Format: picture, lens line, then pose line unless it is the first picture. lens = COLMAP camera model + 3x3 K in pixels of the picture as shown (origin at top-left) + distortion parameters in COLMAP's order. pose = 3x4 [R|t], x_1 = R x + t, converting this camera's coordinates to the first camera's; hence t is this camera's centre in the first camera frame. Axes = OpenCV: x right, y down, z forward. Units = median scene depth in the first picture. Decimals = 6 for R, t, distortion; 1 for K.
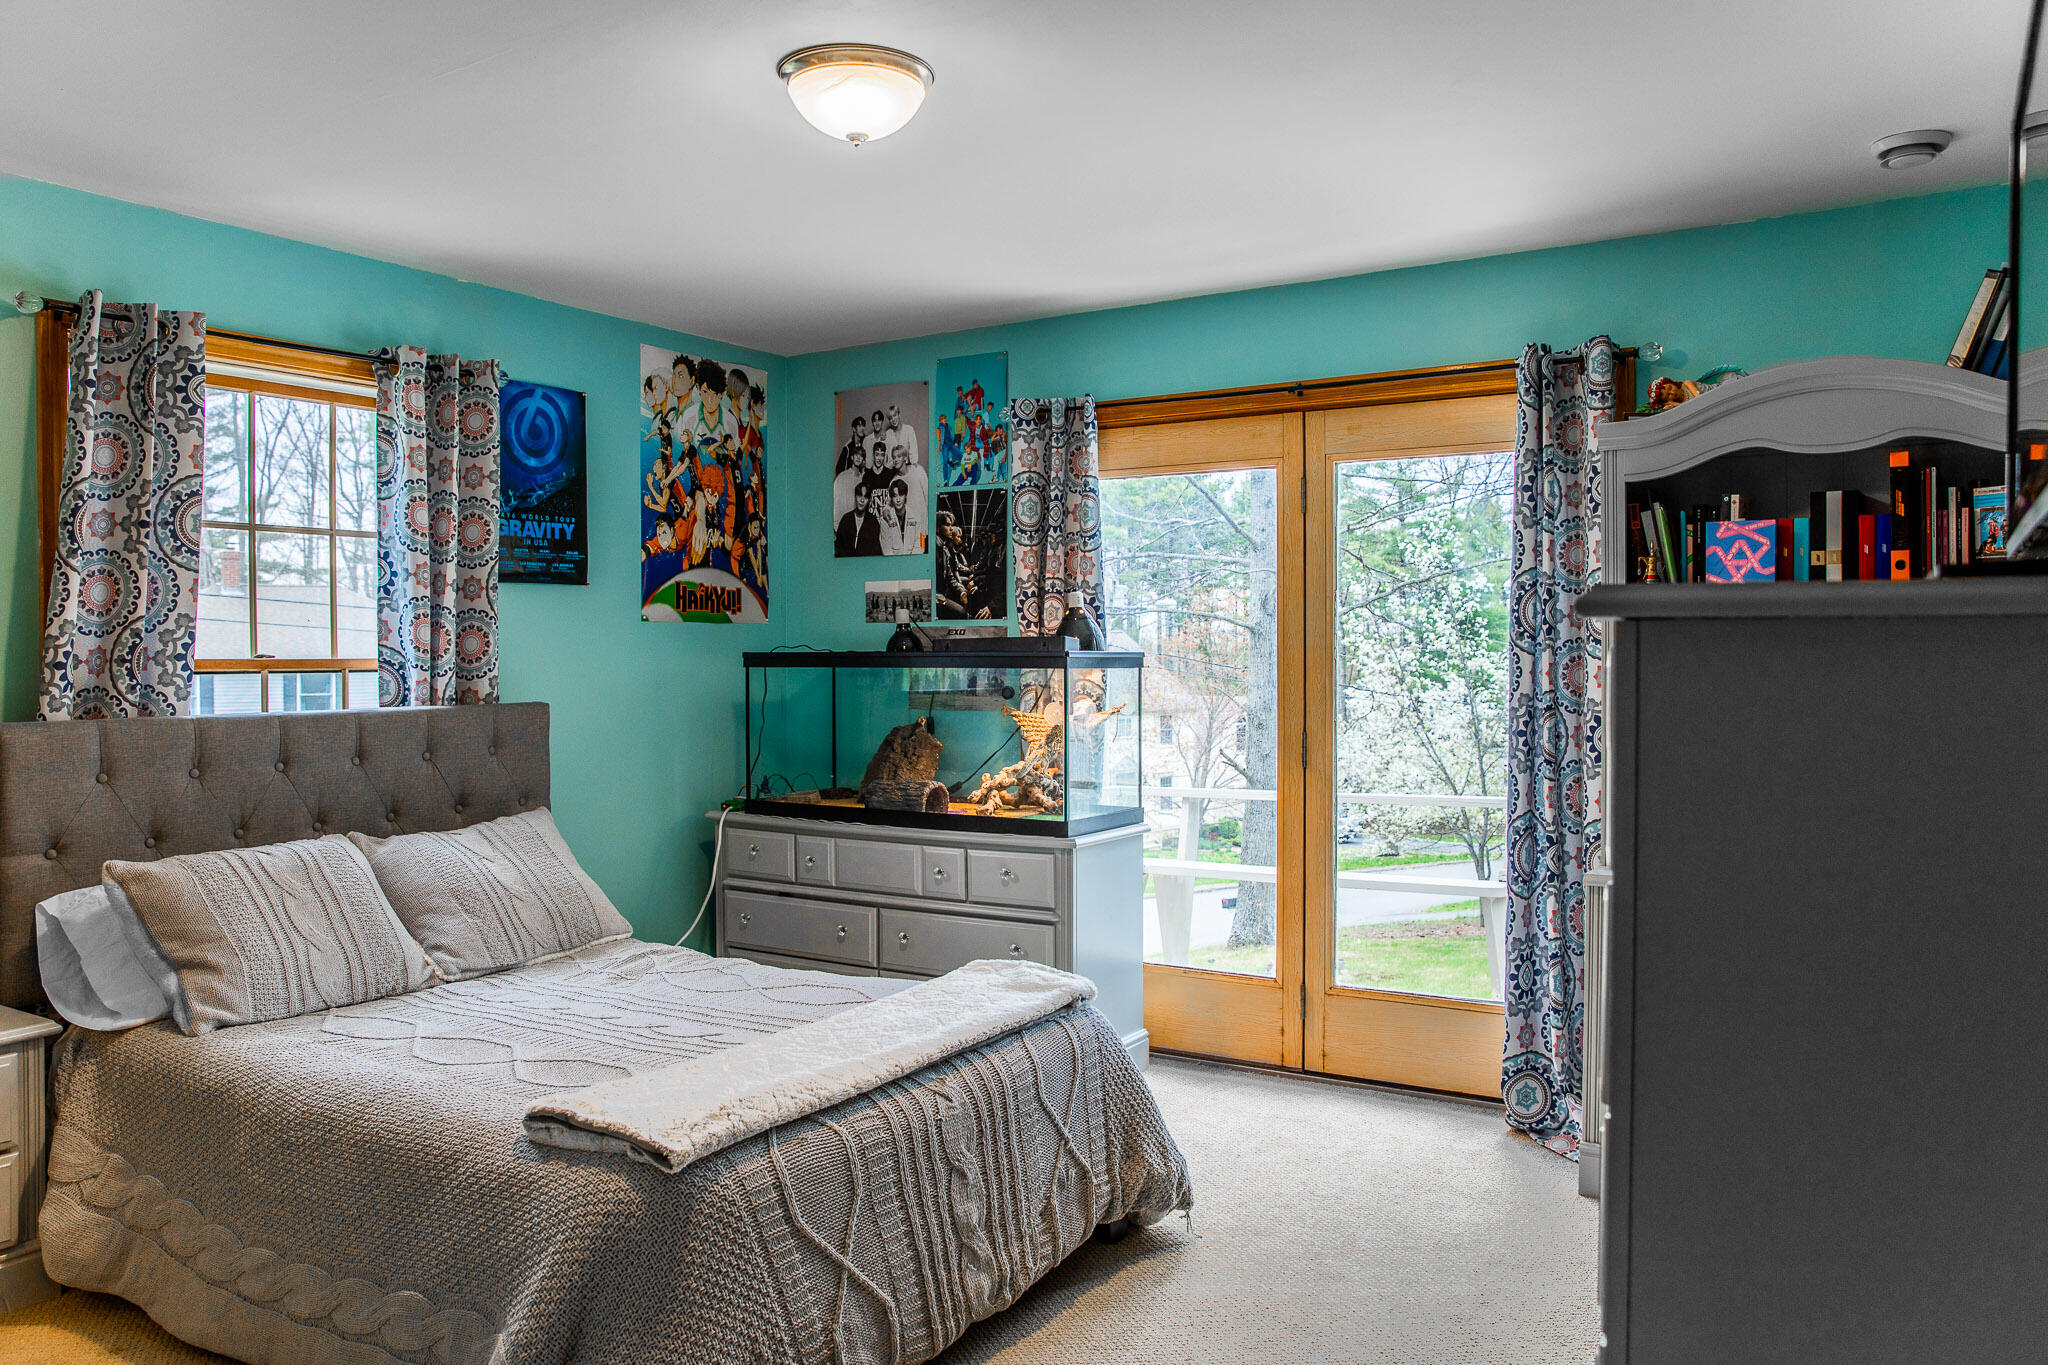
lens RADIAL K [[1532.7, 0, 1029.3], [0, 1532.7, 681.9], [0, 0, 1]] dist [-0.071653, 0.066819]
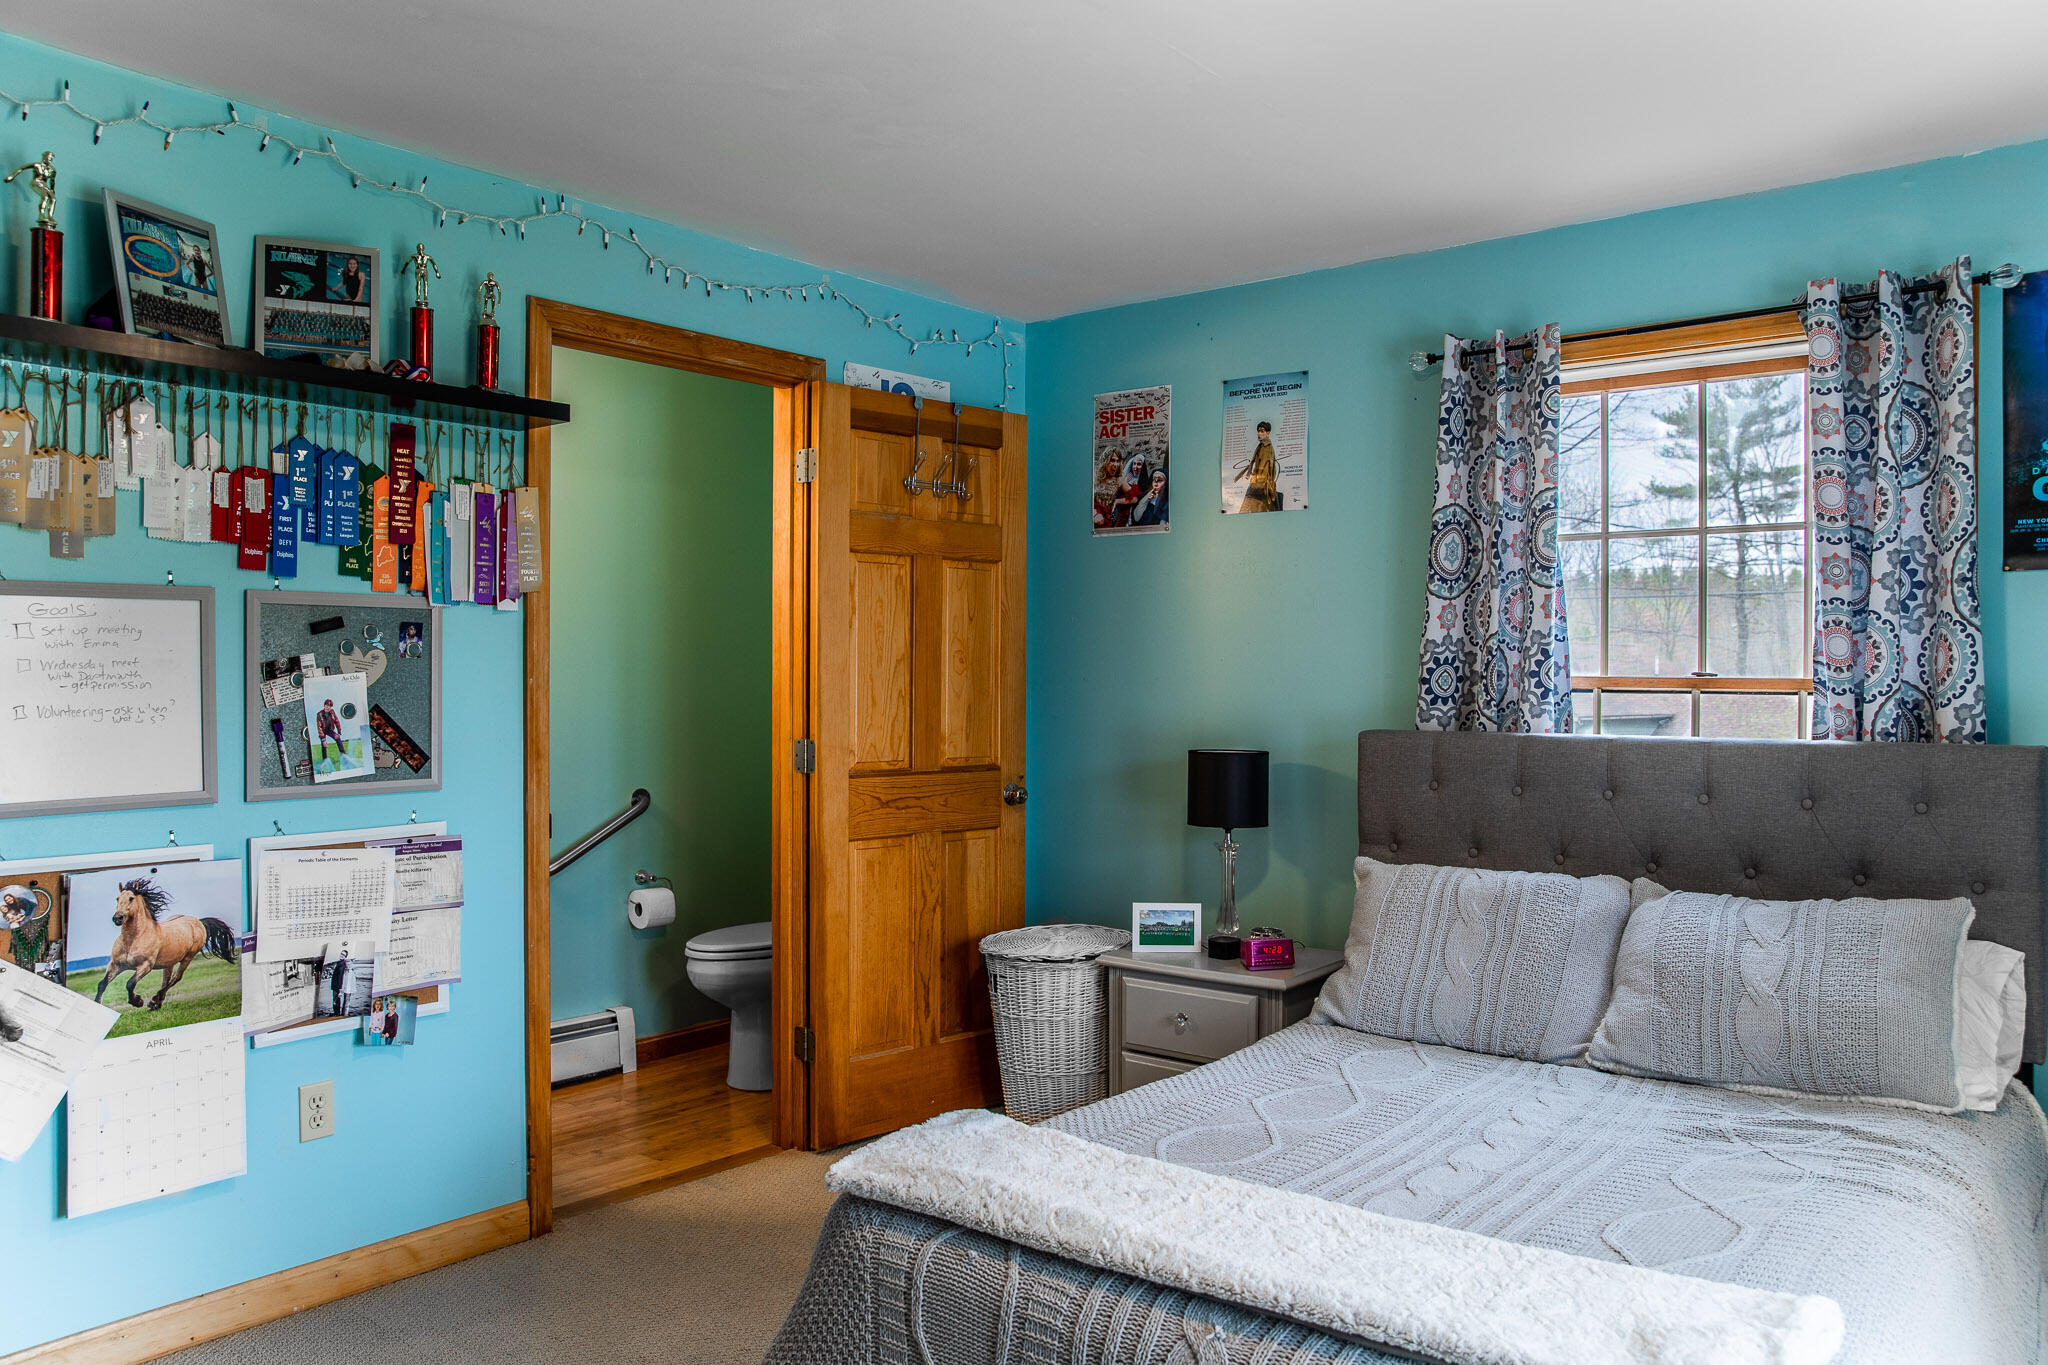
lens RADIAL K [[1532.7, 0, 1031.2], [0, 1532.7, 676.0], [0, 0, 1]] dist [-0.071653, 0.066819]
pose [[-0.115260, 0.012666, -0.993255, 0.566155], [-0.016464, 0.999757, 0.014659, -0.029015], [0.993199, 0.018043, -0.115023, 0.933821]]
